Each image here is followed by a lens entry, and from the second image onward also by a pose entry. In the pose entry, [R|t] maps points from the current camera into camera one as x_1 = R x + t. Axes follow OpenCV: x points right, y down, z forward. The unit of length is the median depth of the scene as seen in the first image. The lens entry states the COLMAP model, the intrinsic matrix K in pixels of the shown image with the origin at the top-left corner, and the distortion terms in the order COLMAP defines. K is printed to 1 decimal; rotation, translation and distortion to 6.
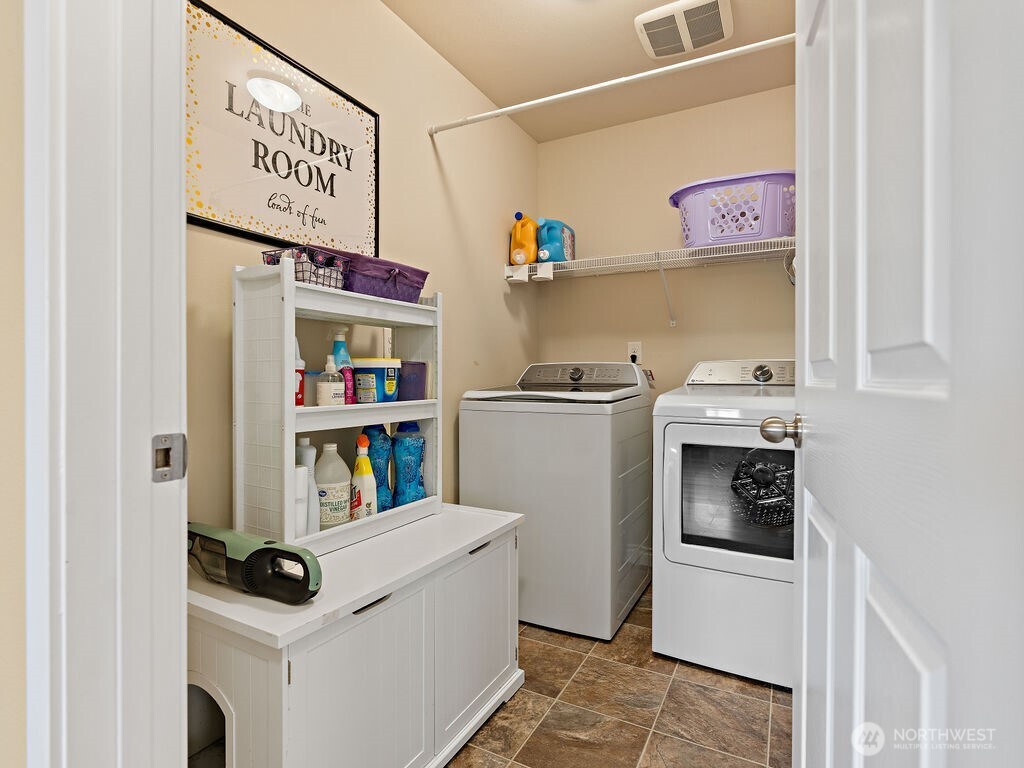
lens RADIAL K [[523.1, 0, 502.2], [0, 523.1, 383.7], [0, 0, 1]] dist [-0.011315, 0.004853]
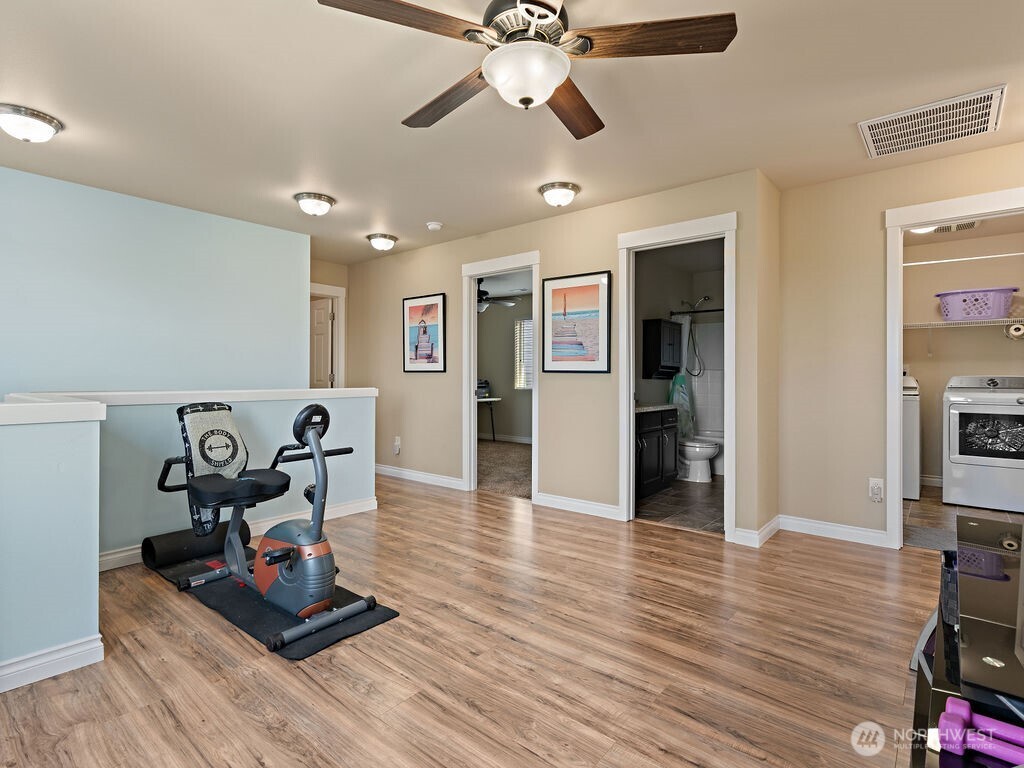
lens RADIAL K [[523.1, 0, 517.3], [0, 523.1, 384.2], [0, 0, 1]] dist [-0.011315, 0.004853]
pose [[0.981039, -0.000736, -0.193810, -0.962092], [0.001321, 0.999995, 0.002891, -0.021391], [0.193807, -0.003093, 0.981035, -1.409147]]
